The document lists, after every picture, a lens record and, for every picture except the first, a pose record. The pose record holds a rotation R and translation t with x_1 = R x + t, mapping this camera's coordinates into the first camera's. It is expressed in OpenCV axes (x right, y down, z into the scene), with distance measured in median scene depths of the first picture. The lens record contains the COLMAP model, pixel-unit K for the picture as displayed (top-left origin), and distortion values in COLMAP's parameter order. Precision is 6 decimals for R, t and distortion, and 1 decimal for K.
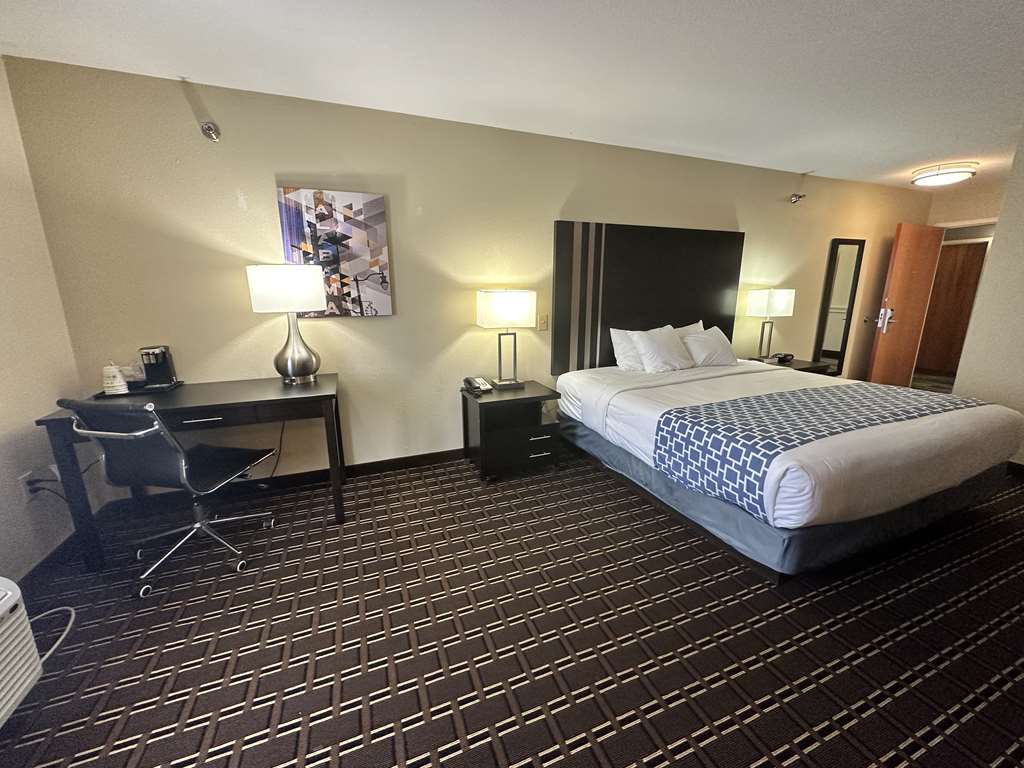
lens RADIAL K [[403.5, 0, 512.0], [0, 403.5, 384.0], [0, 0, 1]] dist [-0.001850, -0.000424]
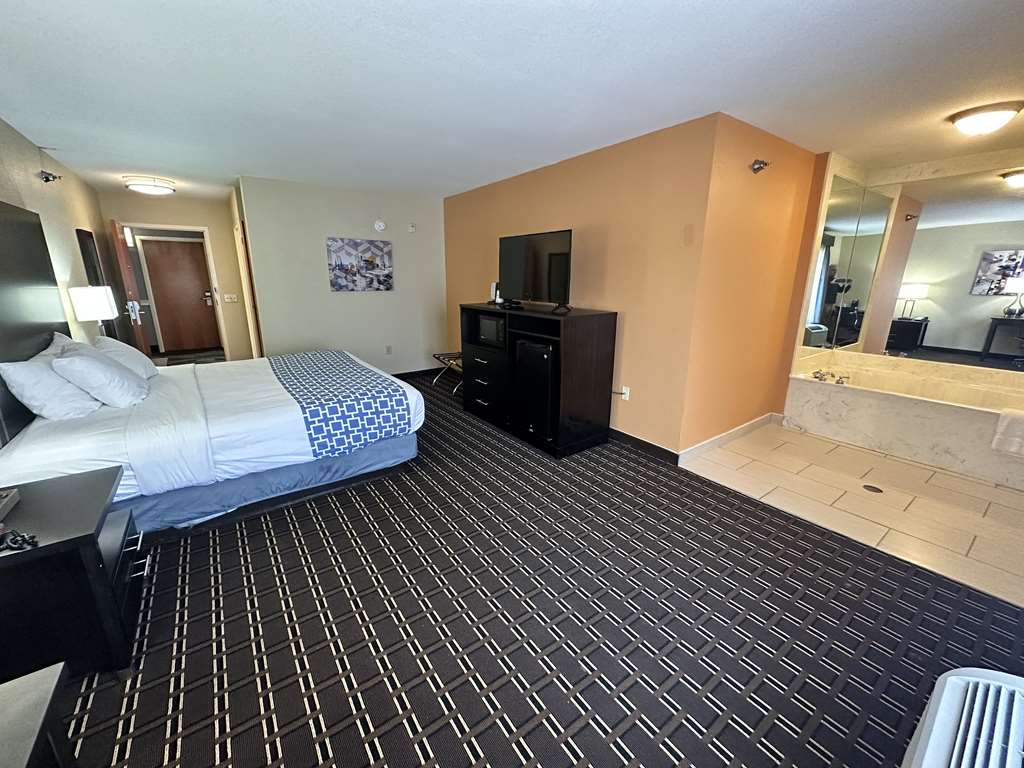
lens RADIAL K [[403.5, 0, 512.0], [0, 403.5, 384.0], [0, 0, 1]] dist [-0.001850, -0.000424]
pose [[-0.252913, -0.248830, 0.934943, -0.646045], [0.206927, 0.930086, 0.303514, -0.172842], [-0.945101, 0.270228, -0.183741, 0.559815]]
